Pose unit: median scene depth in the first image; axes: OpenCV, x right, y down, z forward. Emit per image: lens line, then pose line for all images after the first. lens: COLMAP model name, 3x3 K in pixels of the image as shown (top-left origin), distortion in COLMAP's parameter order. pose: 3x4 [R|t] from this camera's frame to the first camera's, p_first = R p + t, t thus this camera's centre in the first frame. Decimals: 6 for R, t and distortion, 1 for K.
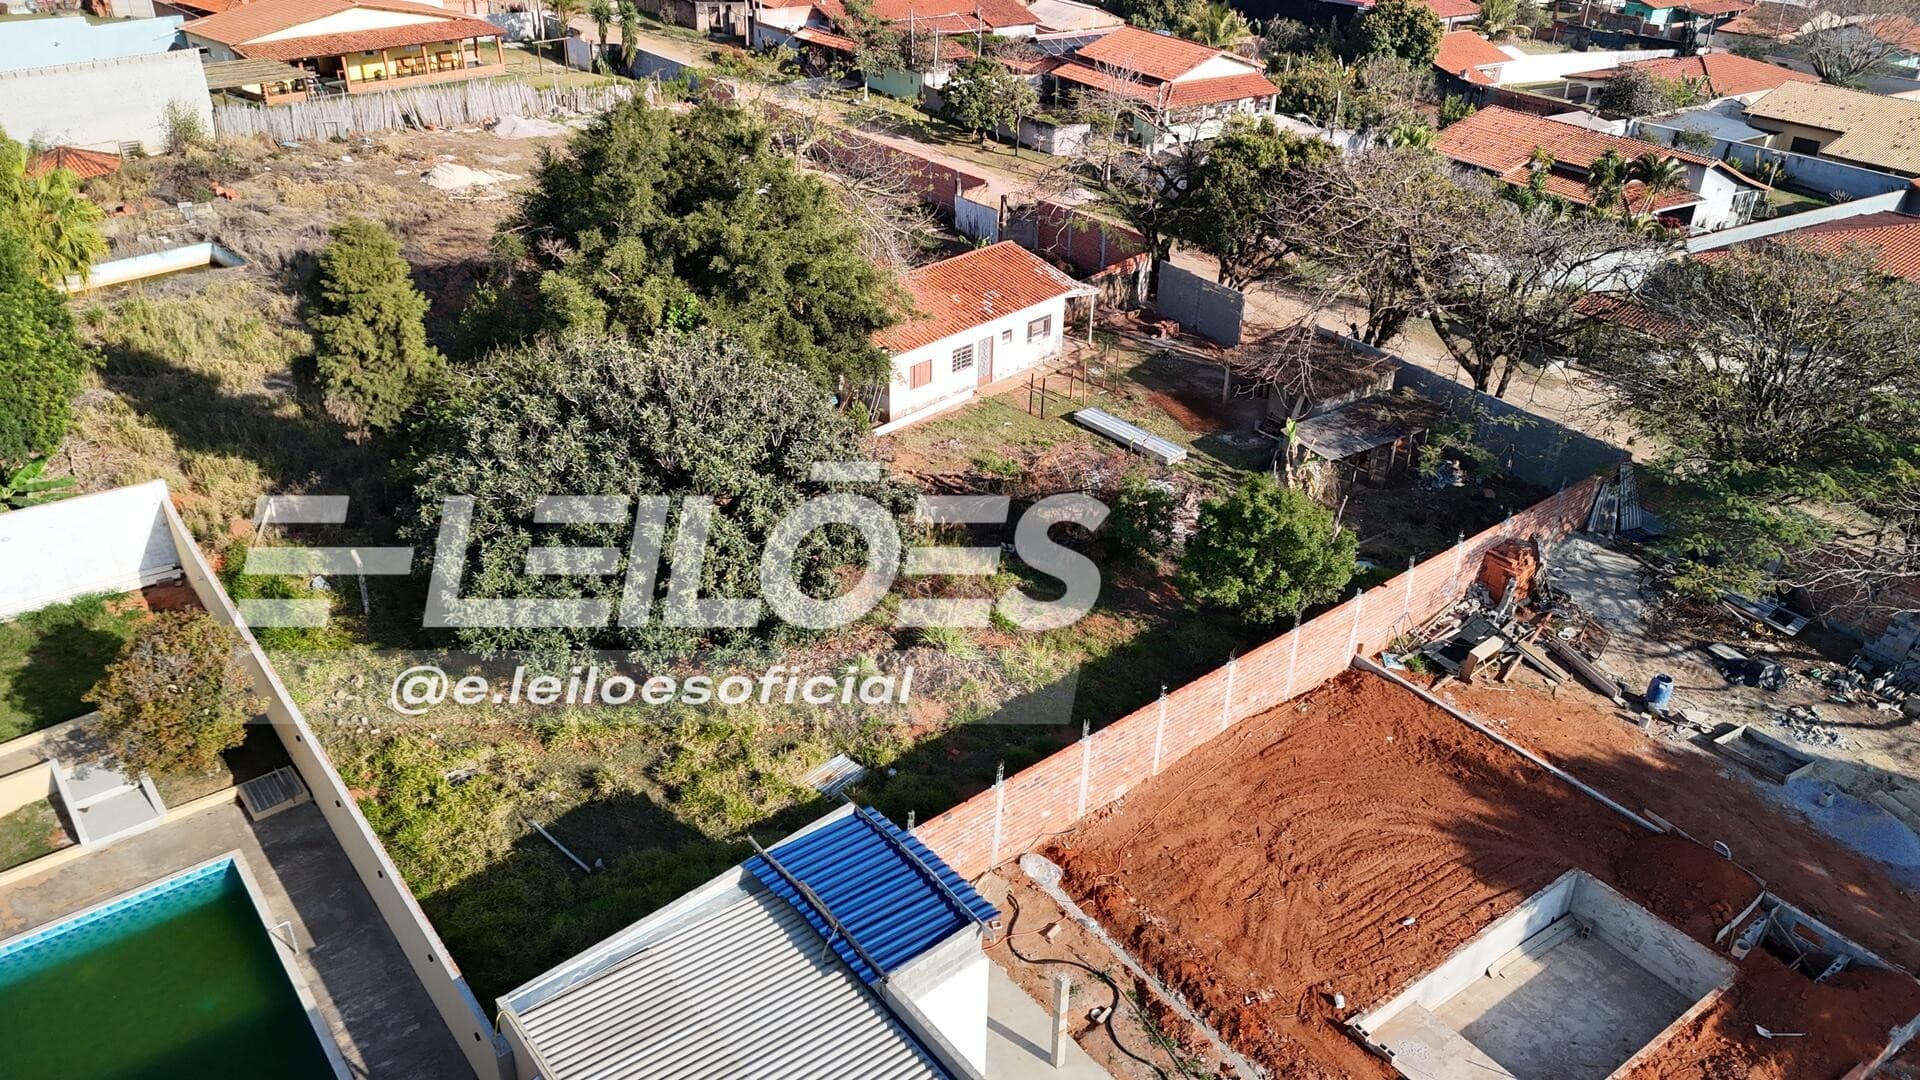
lens RADIAL K [[1396.0, 0, 966.8], [0, 1396.0, 536.2], [0, 0, 1]] dist [0.070658, -0.067758]
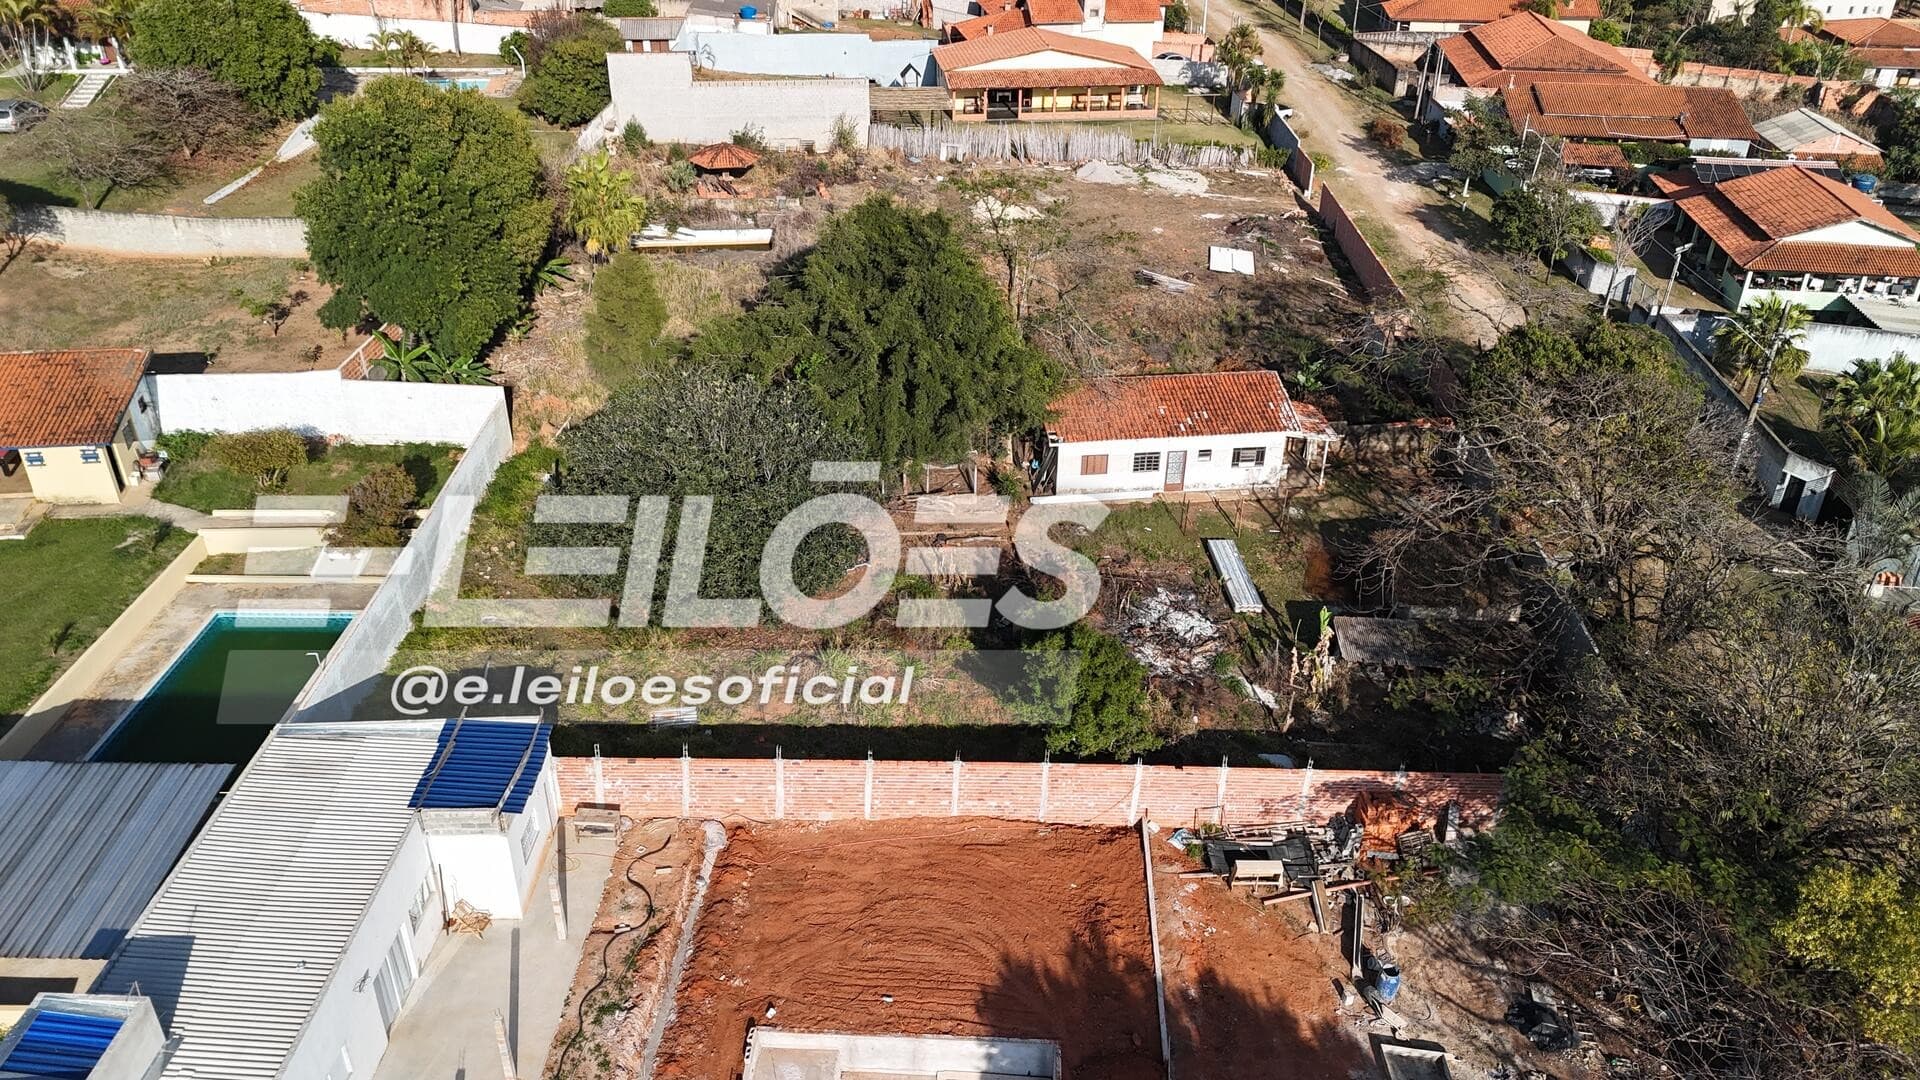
lens RADIAL K [[1396.0, 0, 966.8], [0, 1396.0, 536.2], [0, 0, 1]] dist [0.070658, -0.067758]
pose [[0.777372, 0.314085, -0.545017, 0.638761], [-0.309854, 0.945215, 0.102760, -0.176062], [0.547433, 0.088993, 0.832104, -0.002110]]
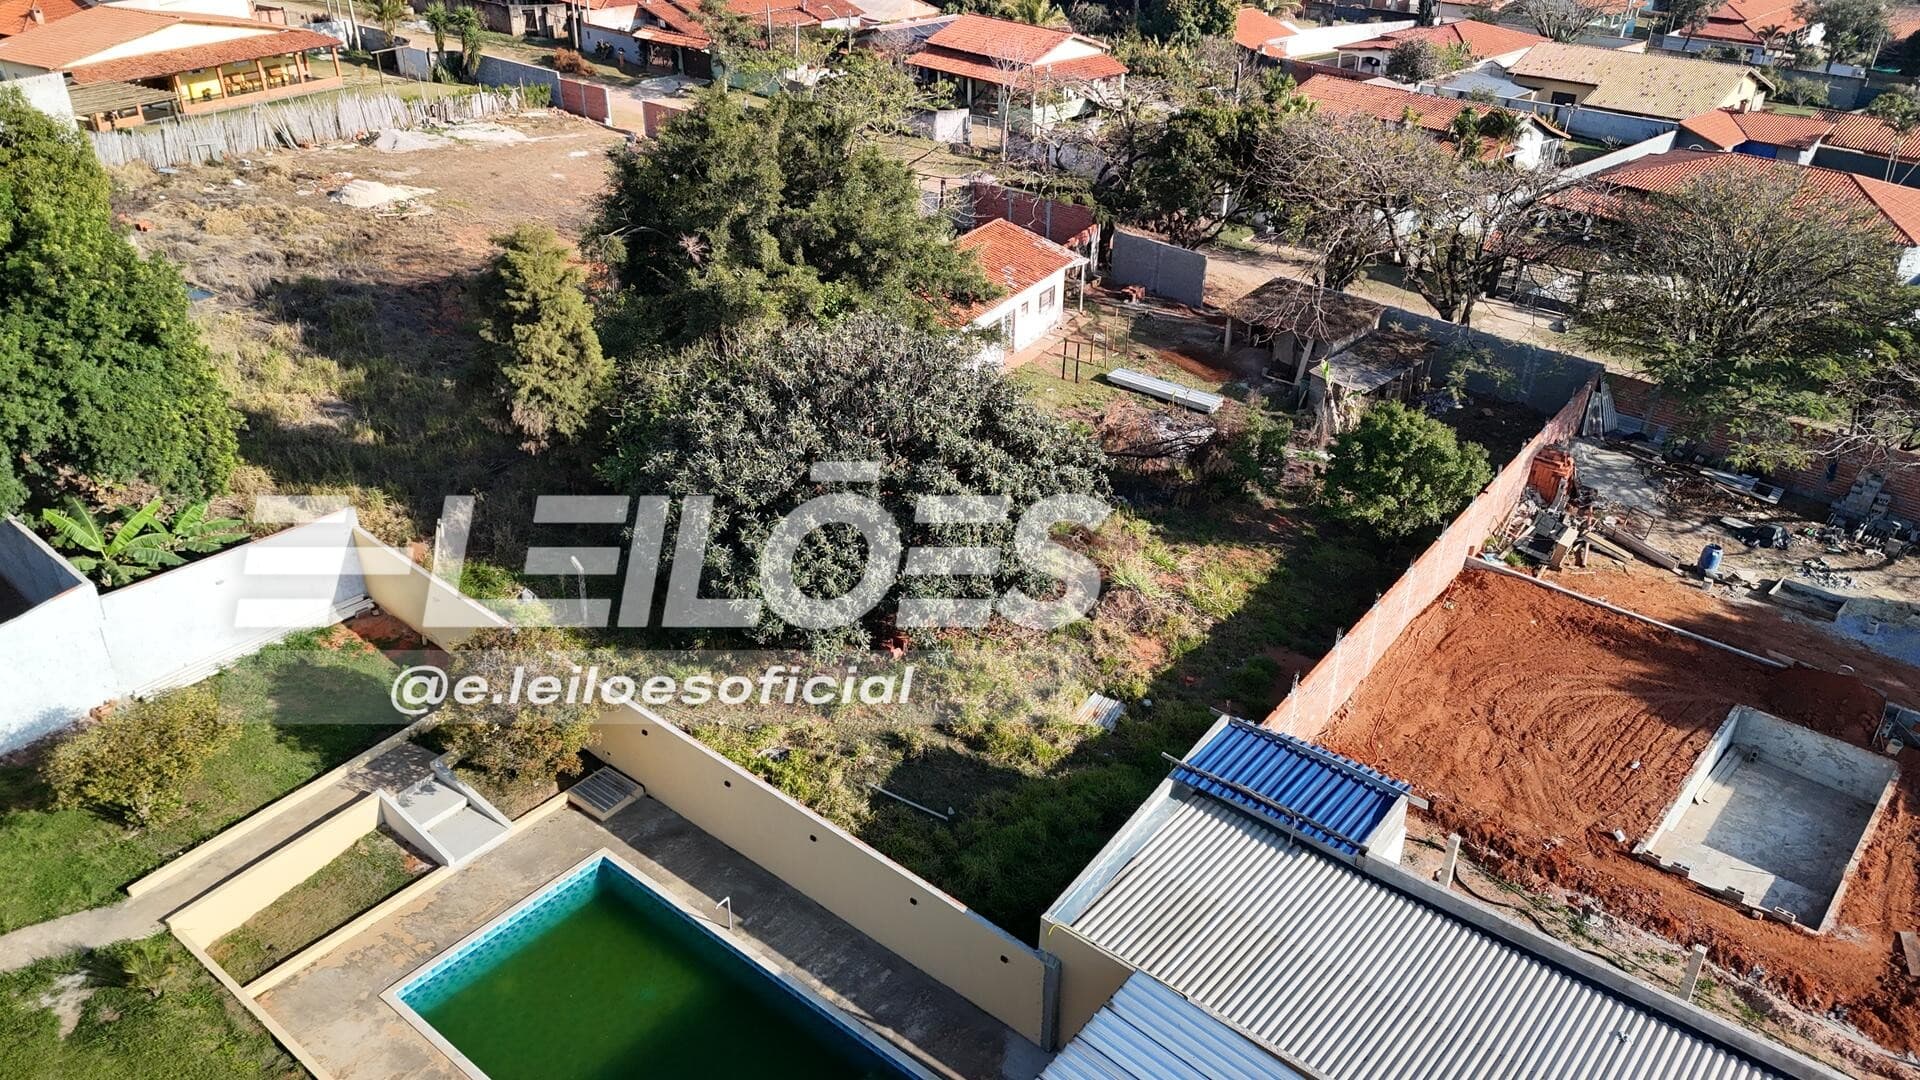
lens RADIAL K [[1396.0, 0, 966.8], [0, 1396.0, 536.2], [0, 0, 1]] dist [0.070658, -0.067758]
pose [[0.976397, -0.107215, 0.187496, -0.292685], [0.106634, 0.994211, 0.013213, 0.010062], [-0.187827, 0.007093, 0.982177, -0.022566]]
